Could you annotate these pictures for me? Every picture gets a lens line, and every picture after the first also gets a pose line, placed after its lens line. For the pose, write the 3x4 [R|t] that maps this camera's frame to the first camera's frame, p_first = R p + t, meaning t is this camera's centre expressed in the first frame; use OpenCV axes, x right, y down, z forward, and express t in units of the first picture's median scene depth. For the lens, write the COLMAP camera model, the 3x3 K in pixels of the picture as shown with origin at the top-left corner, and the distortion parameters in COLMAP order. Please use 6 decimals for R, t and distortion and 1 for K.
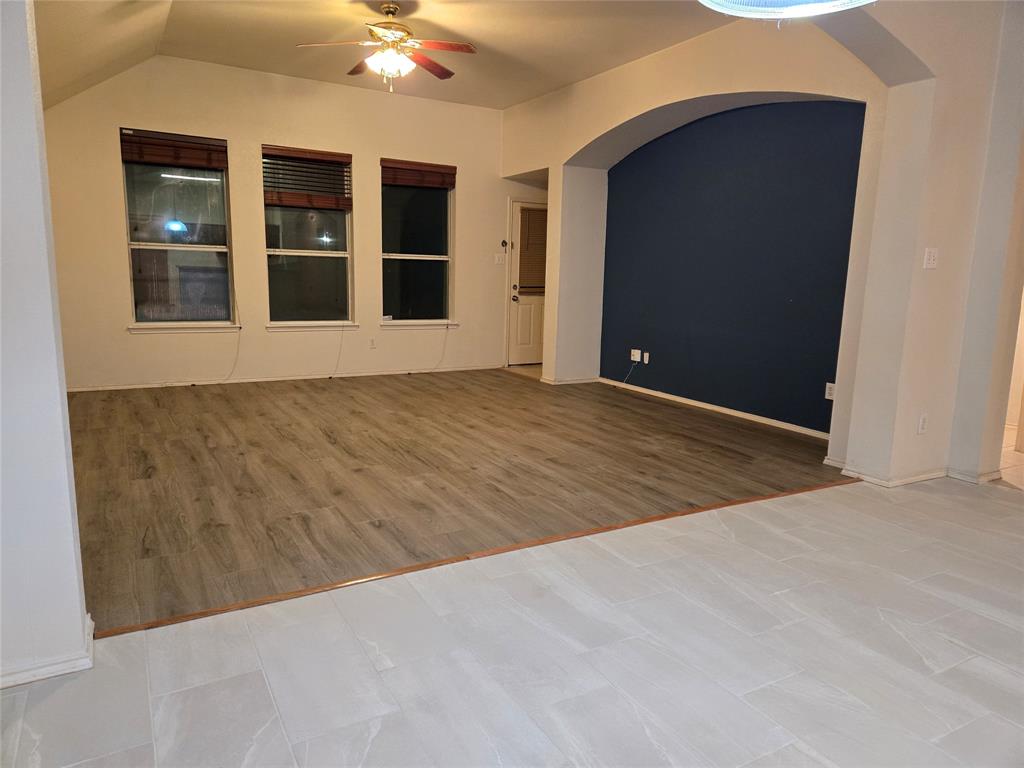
lens RADIAL K [[682.1, 0, 511.0], [0, 682.1, 375.4], [0, 0, 1]] dist [0.081808, -0.065436]
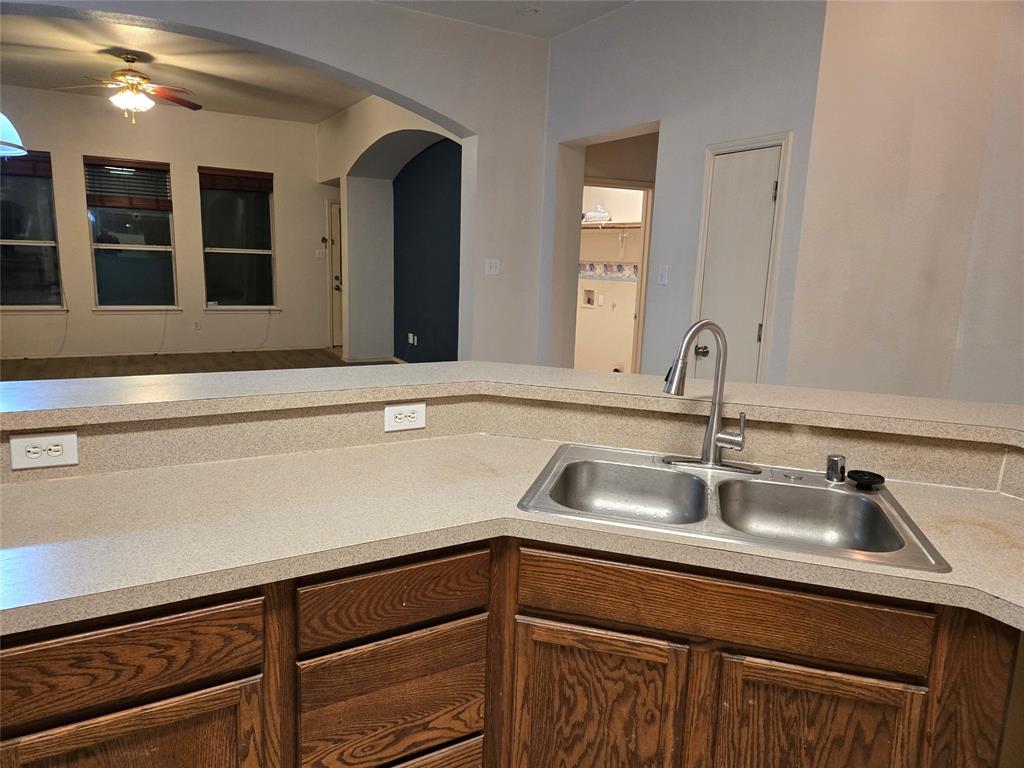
lens RADIAL K [[682.1, 0, 508.0], [0, 682.1, 380.6], [0, 0, 1]] dist [0.081808, -0.065436]
pose [[0.999935, 0.010800, -0.003609, 0.398118], [-0.010693, 0.999538, 0.028448, 0.009498], [0.003914, -0.028408, 0.999589, -0.212858]]
